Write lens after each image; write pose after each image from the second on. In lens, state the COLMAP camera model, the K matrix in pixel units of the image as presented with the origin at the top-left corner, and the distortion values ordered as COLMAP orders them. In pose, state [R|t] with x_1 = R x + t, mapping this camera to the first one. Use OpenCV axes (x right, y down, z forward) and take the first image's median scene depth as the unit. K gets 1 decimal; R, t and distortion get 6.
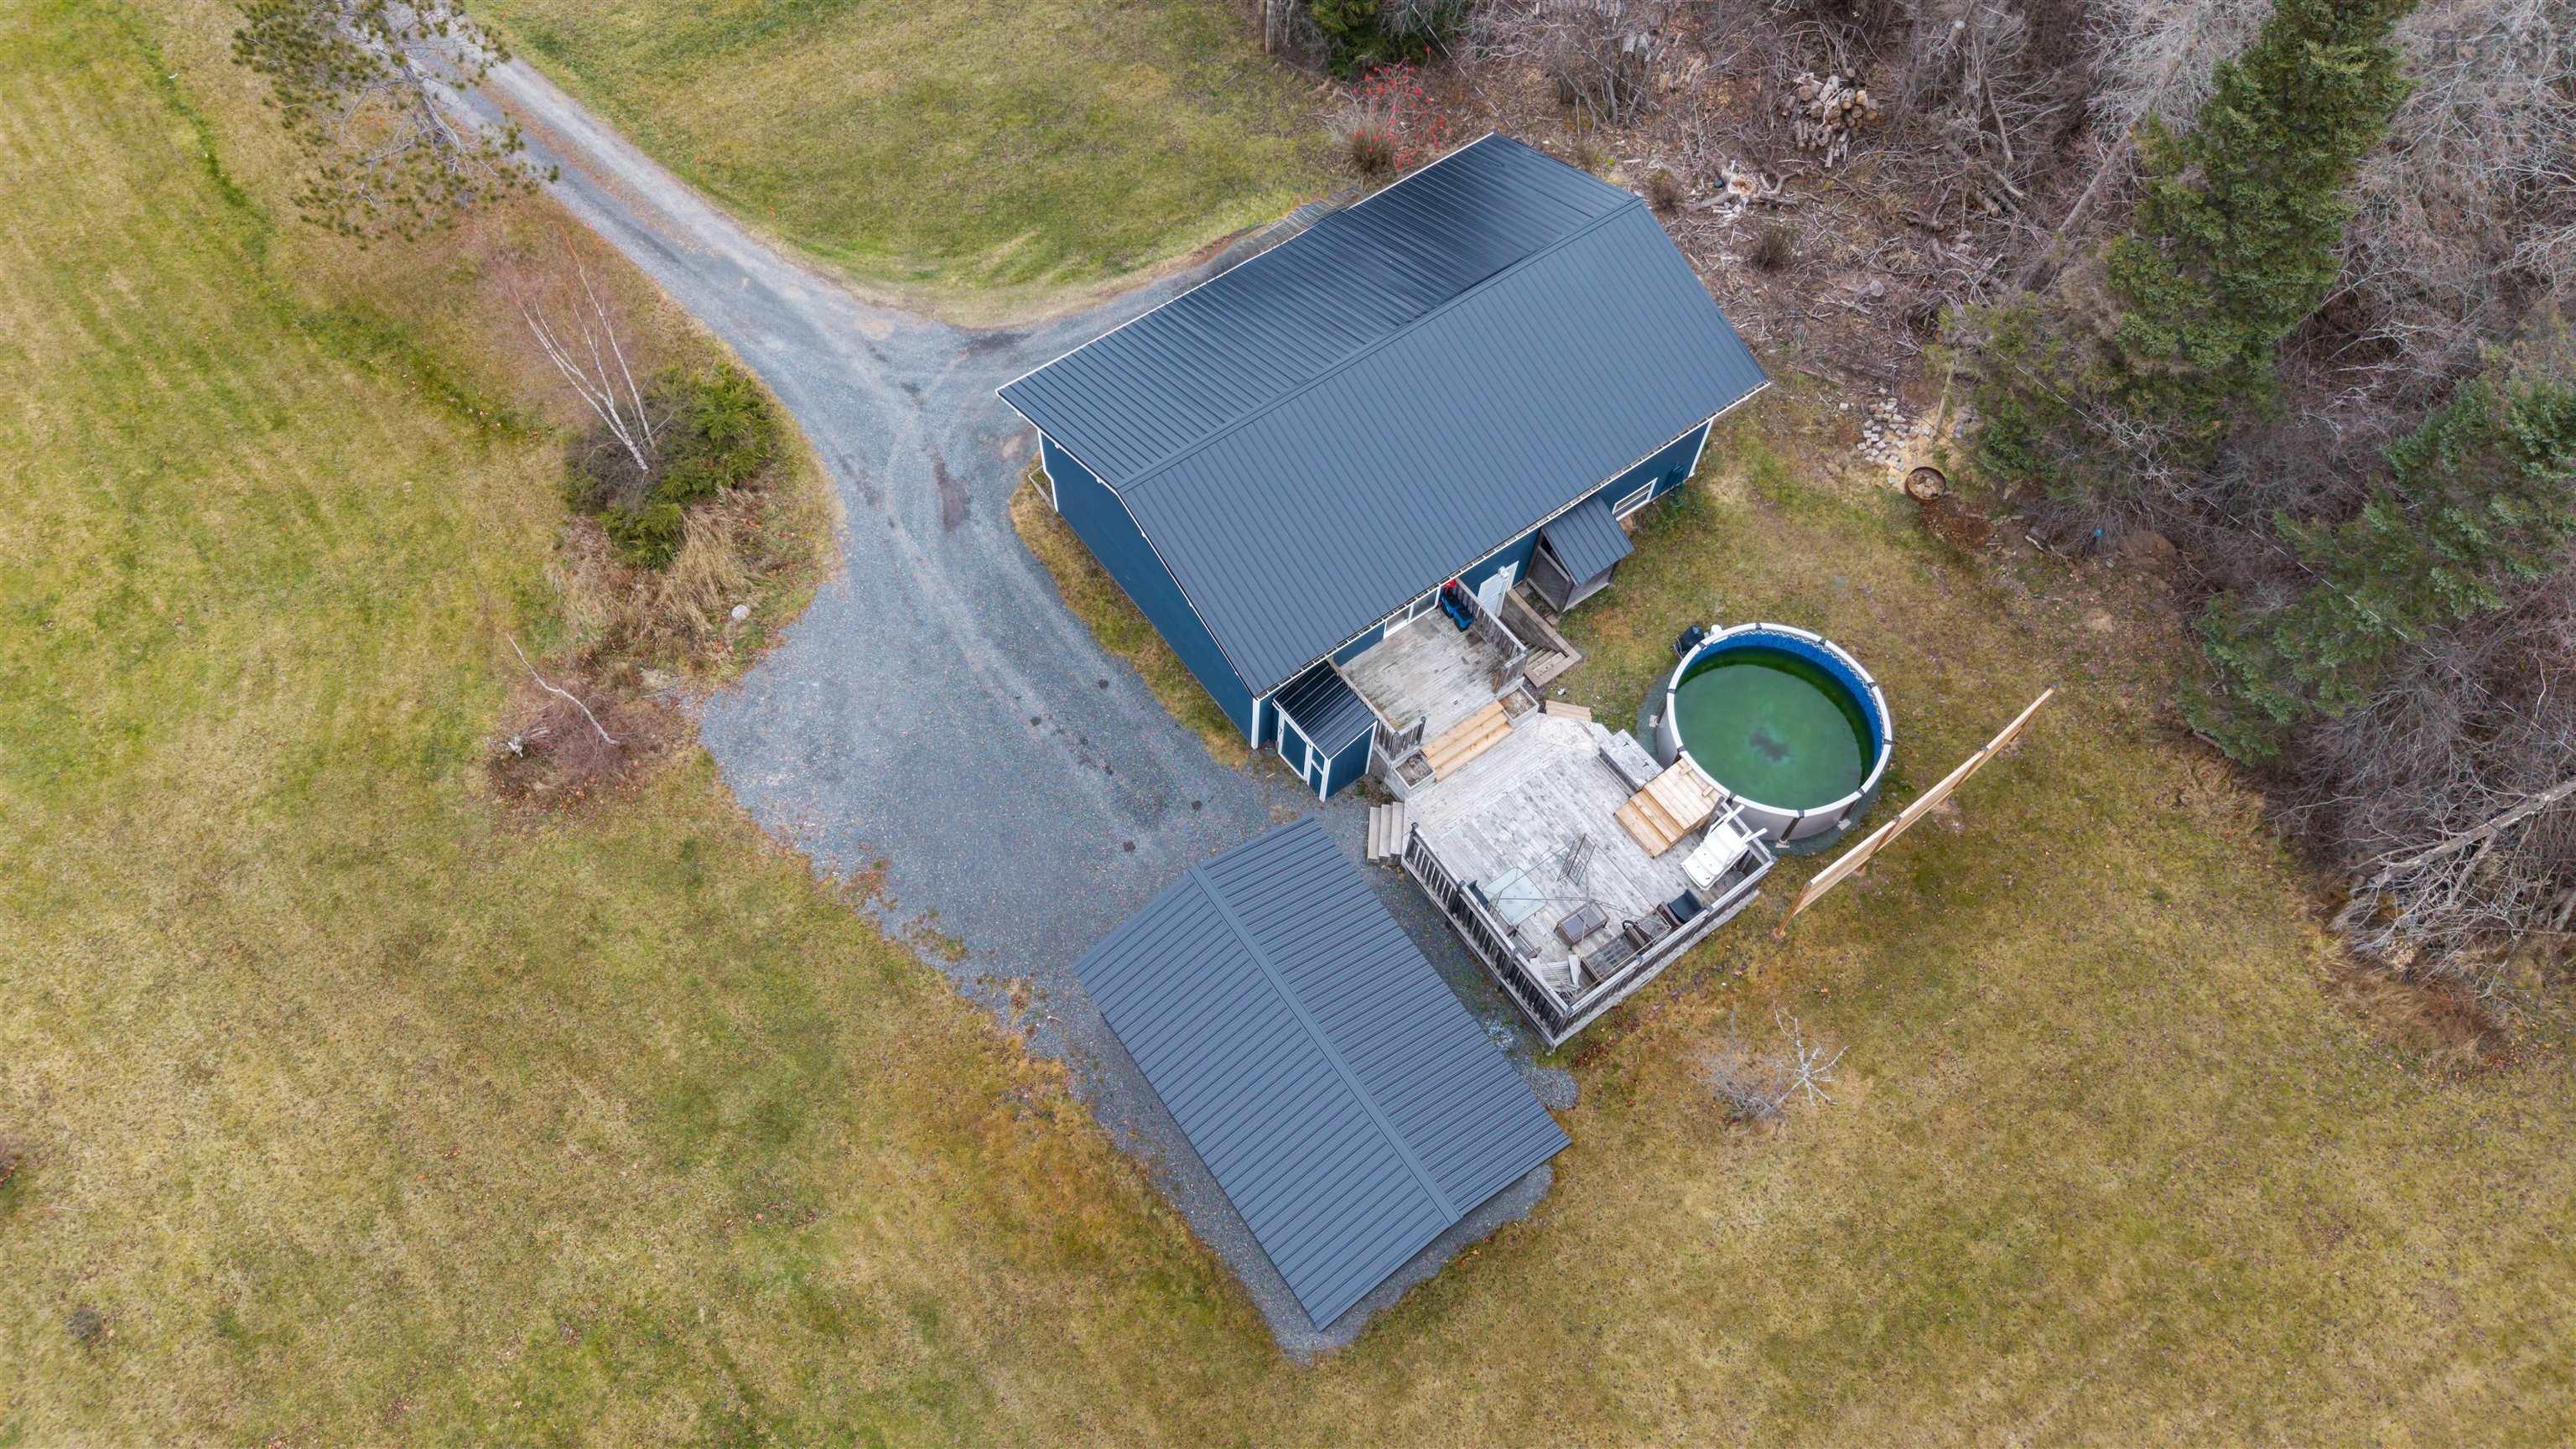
lens RADIAL K [[1740.4, 0, 1288.0], [0, 1740.4, 724.5], [0, 0, 1]] dist [0.056945, -0.081138]
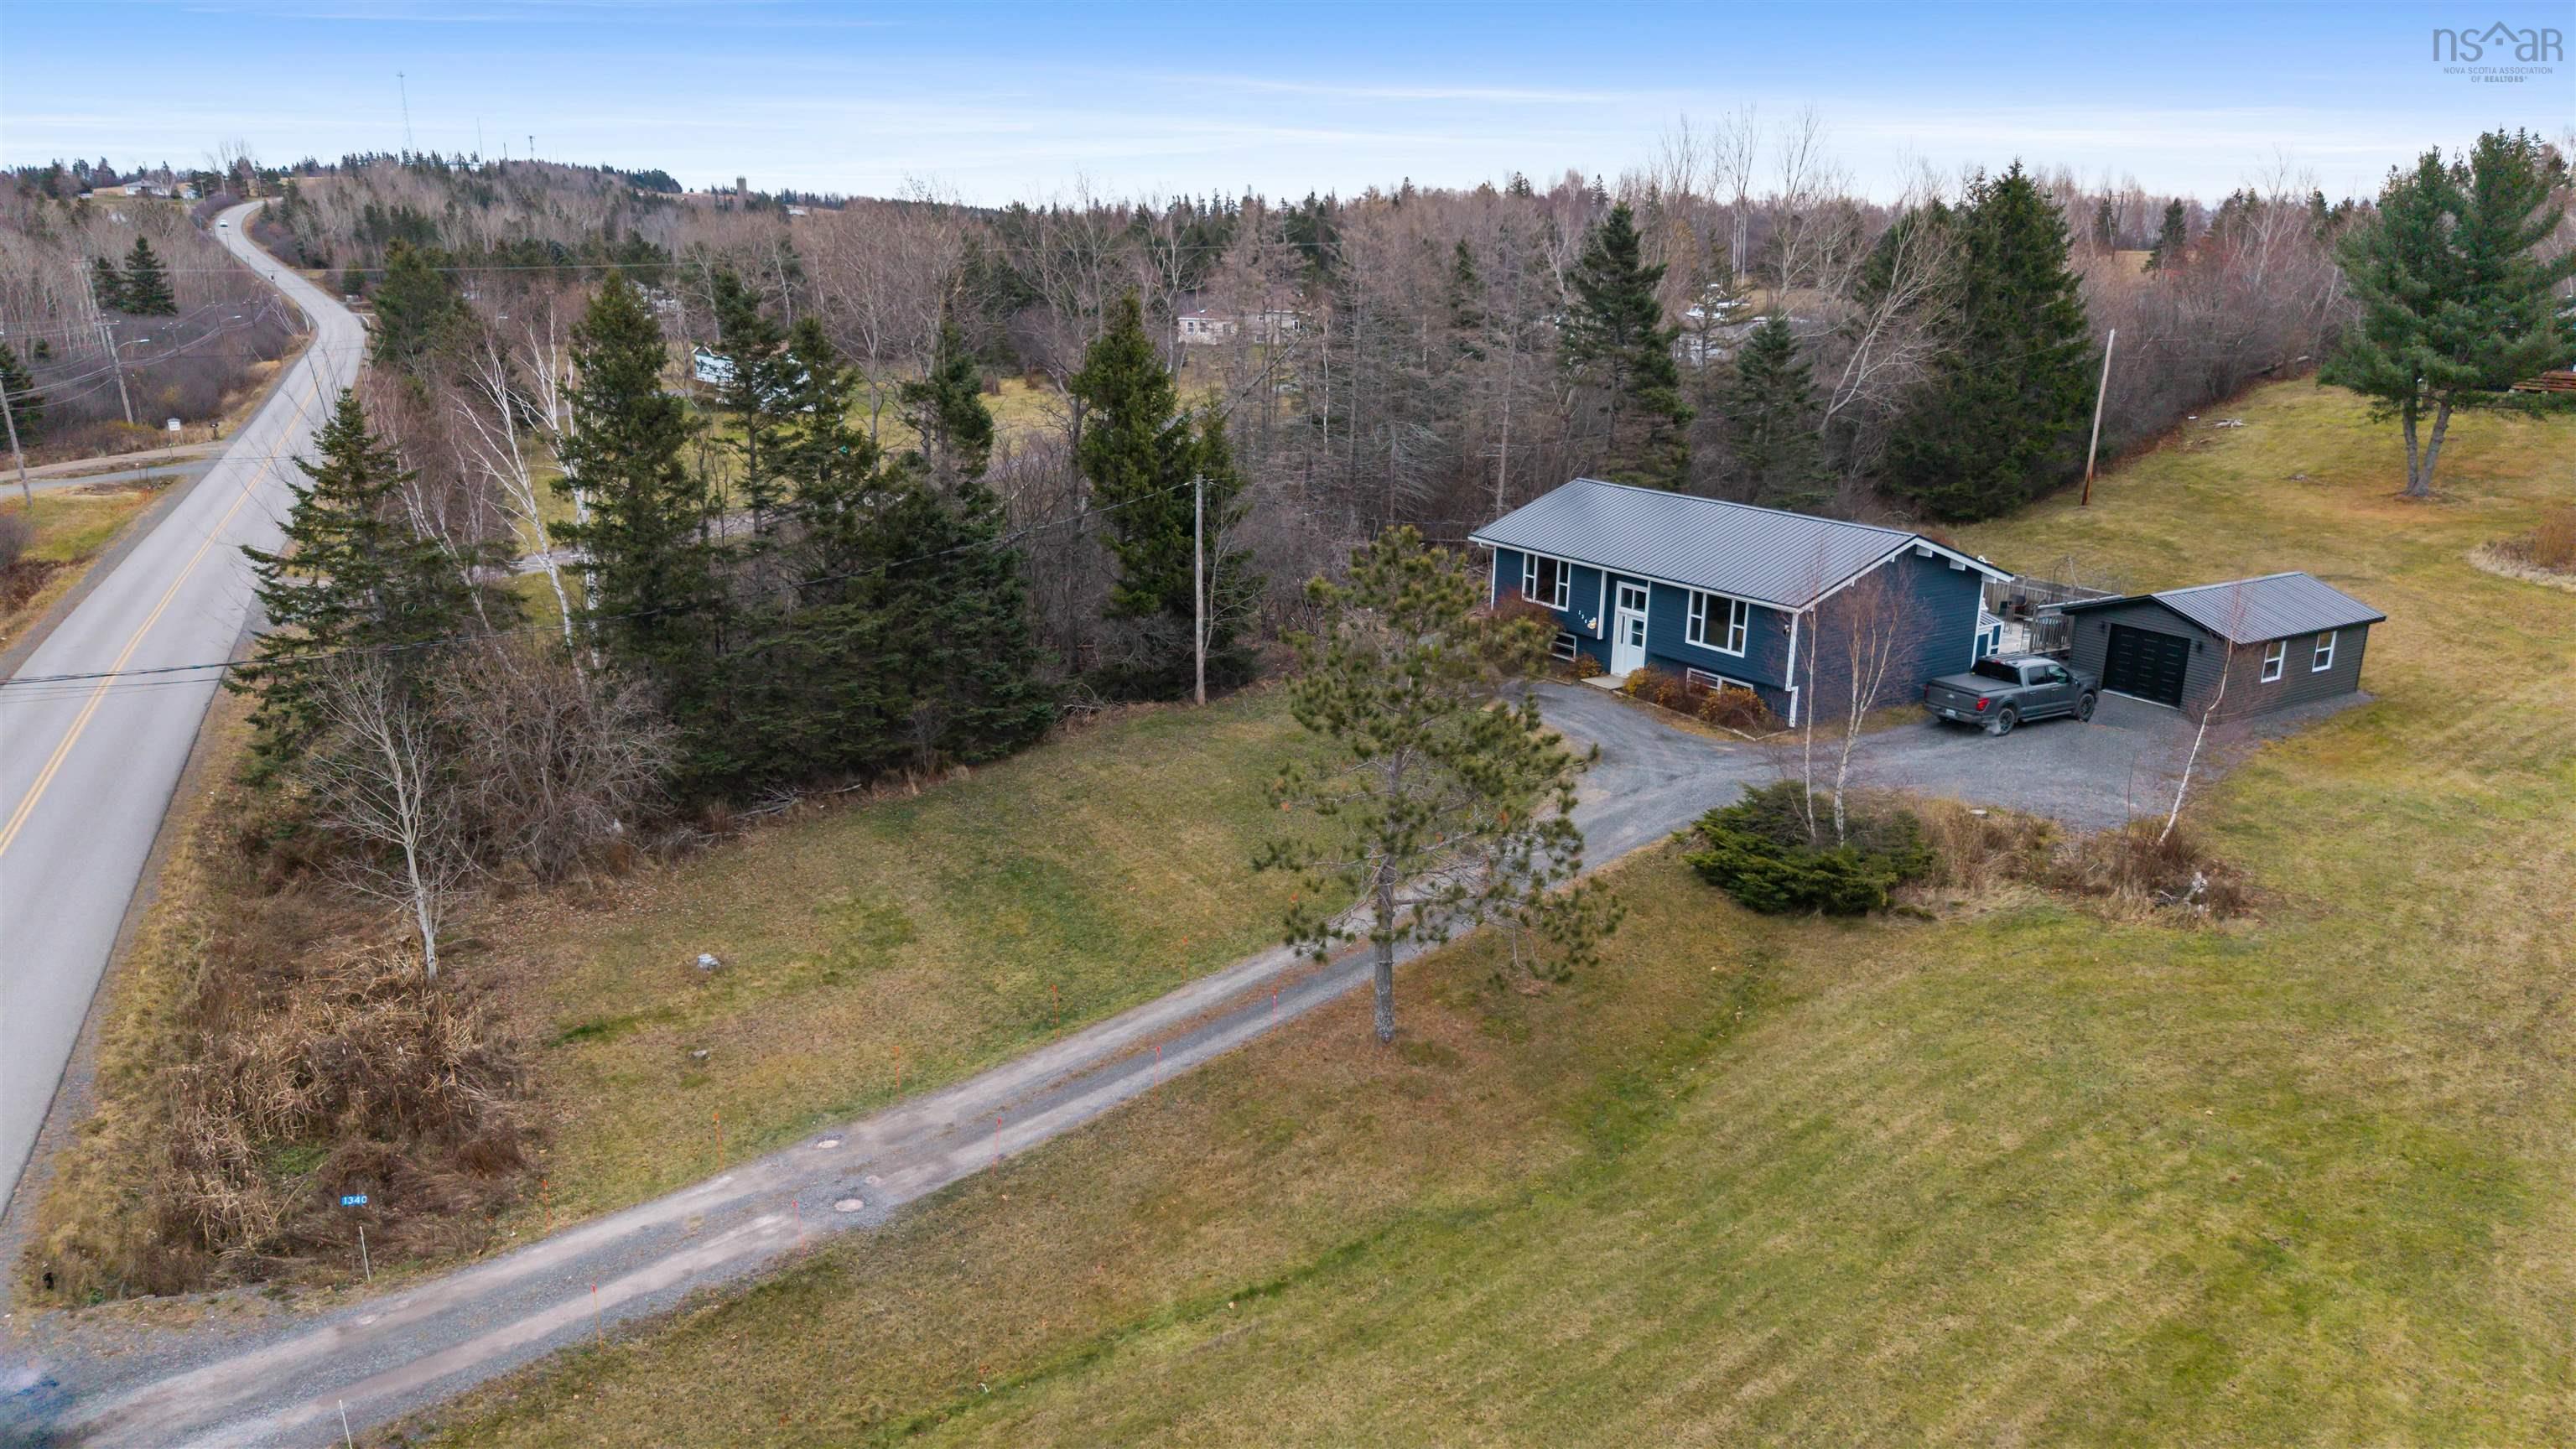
lens RADIAL K [[1740.4, 0, 1288.0], [0, 1740.4, 724.5], [0, 0, 1]] dist [0.056945, -0.081138]
pose [[0.054765, -0.297543, 0.953136, -1.312496], [0.864146, 0.492367, 0.104052, -0.553199], [-0.500252, 0.817951, 0.284086, 0.837480]]
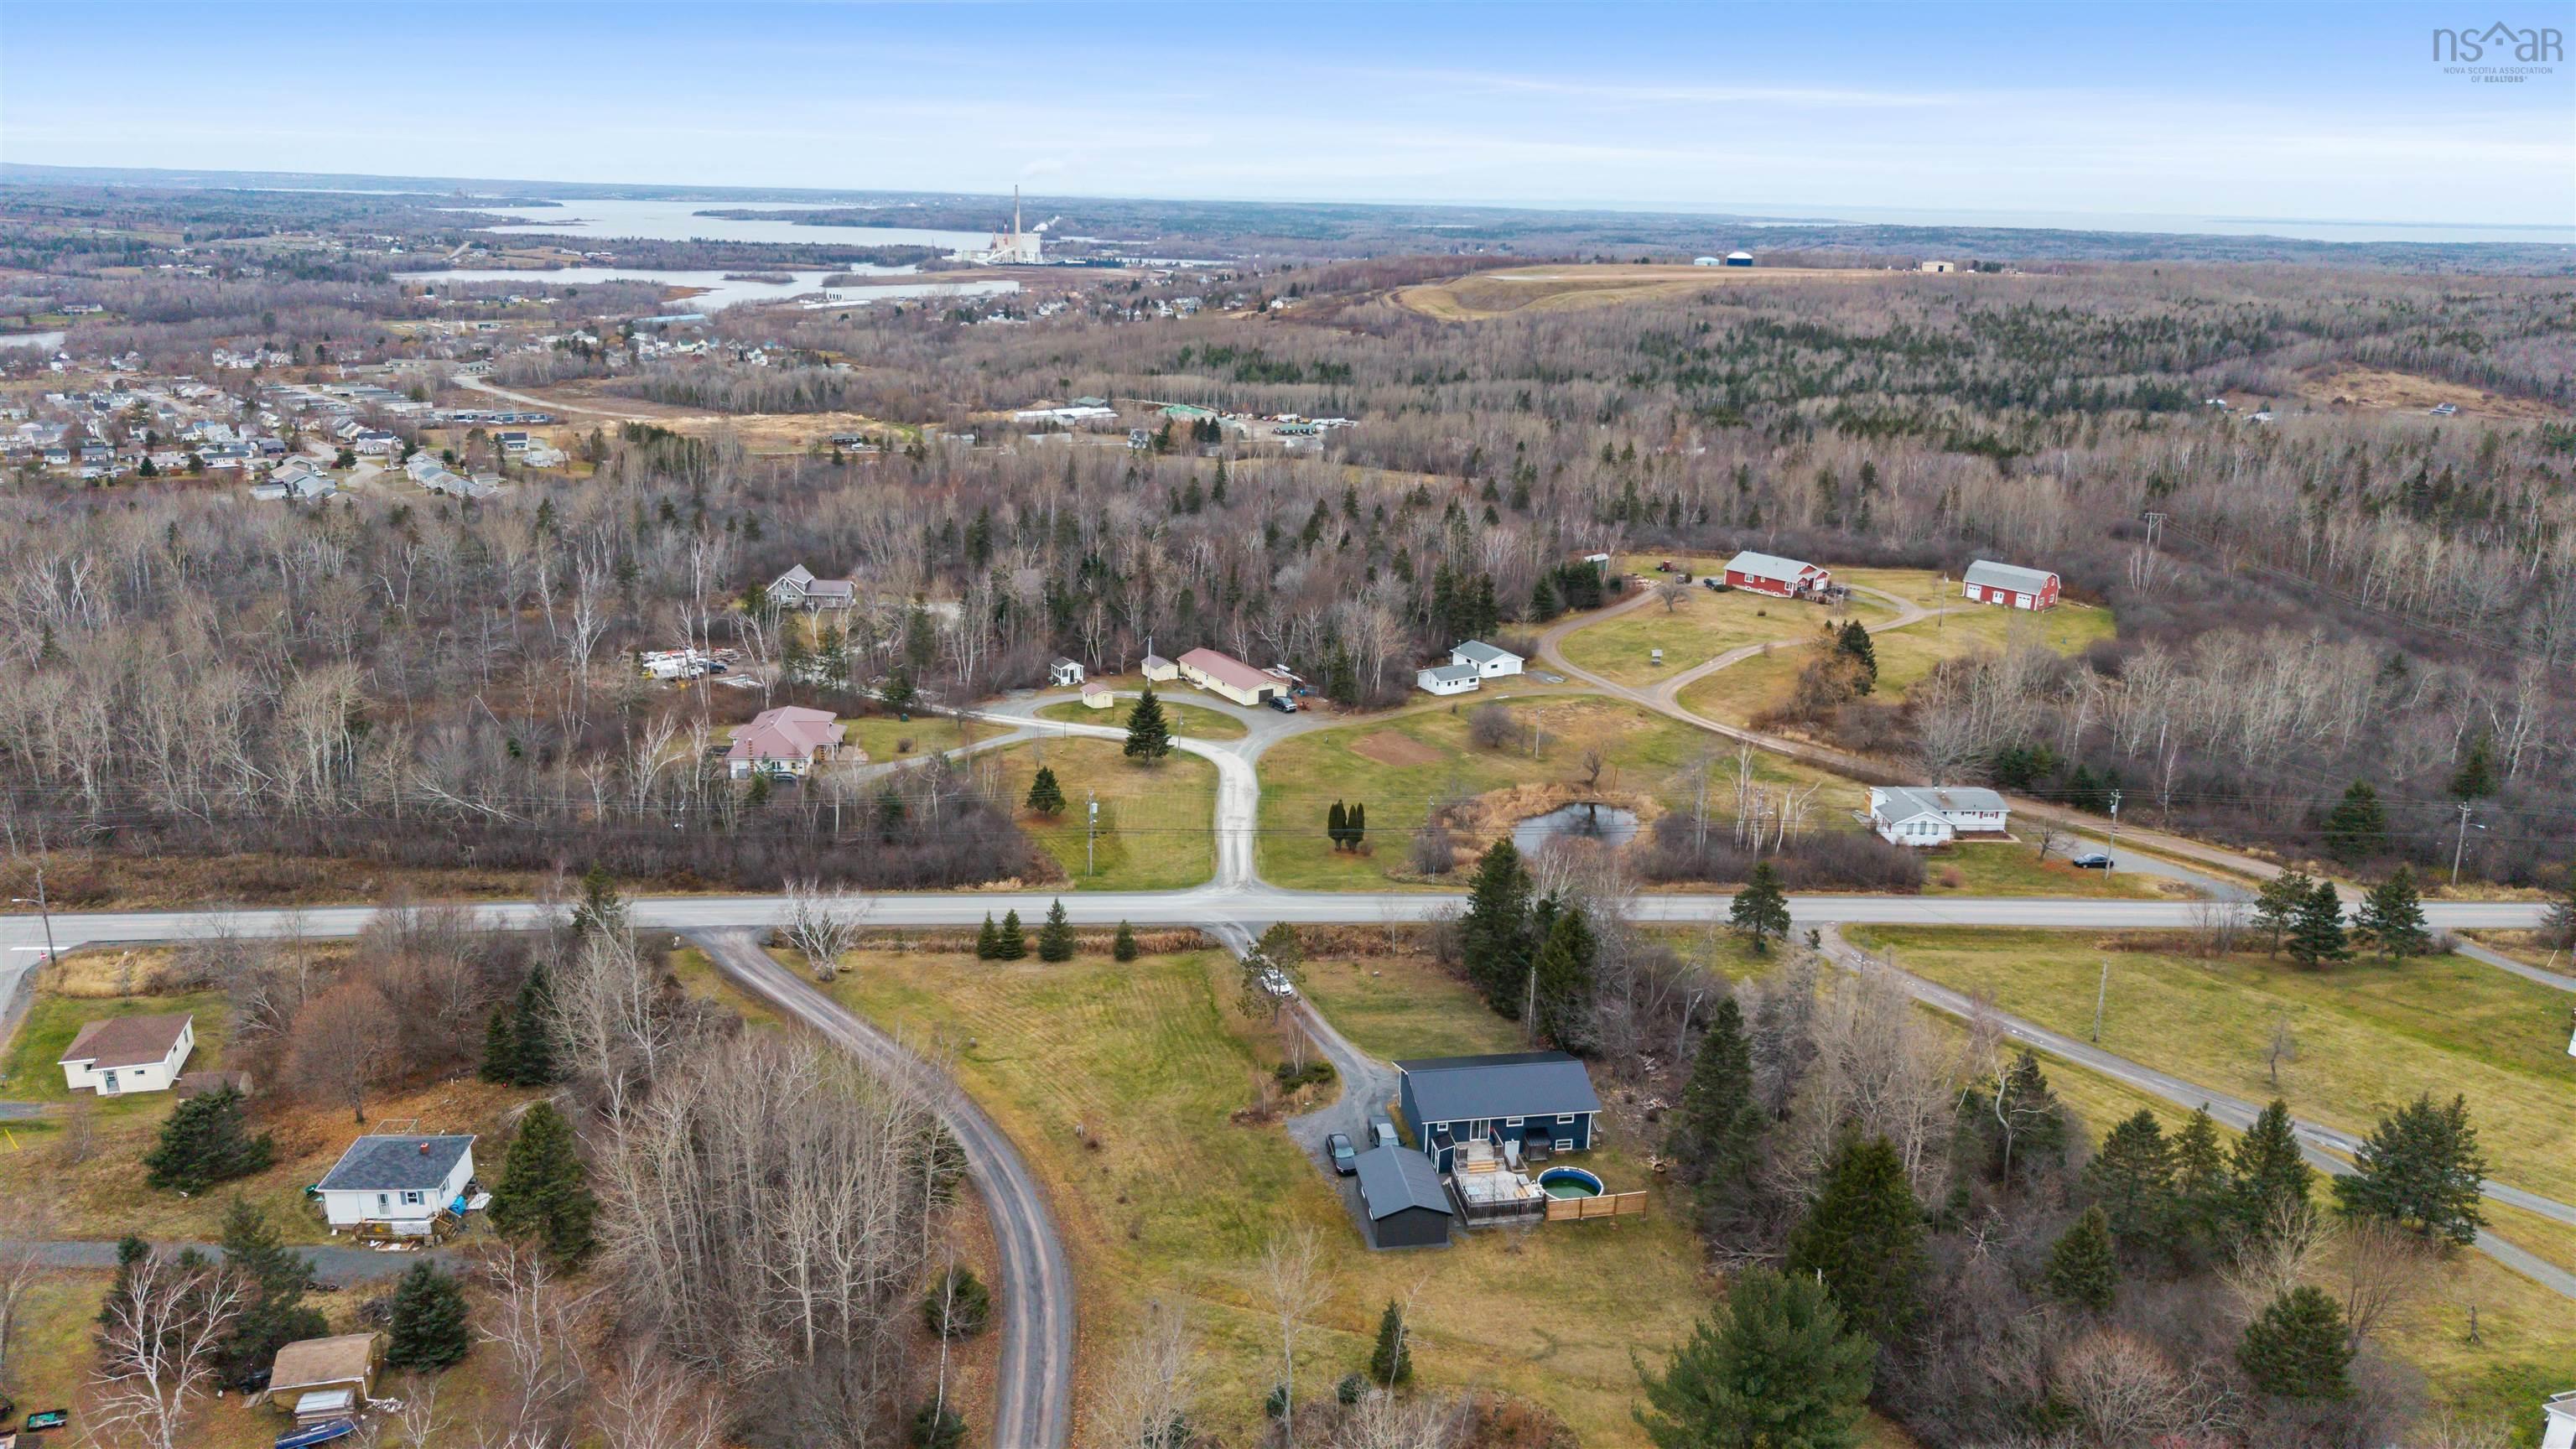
lens RADIAL K [[1740.4, 0, 1288.0], [0, 1740.4, 724.5], [0, 0, 1]] dist [0.056945, -0.081138]
pose [[0.897365, 0.117385, -0.425391, 1.068187], [-0.378784, 0.699463, -0.606032, 1.551188], [0.226406, 0.704963, 0.672137, -1.935631]]
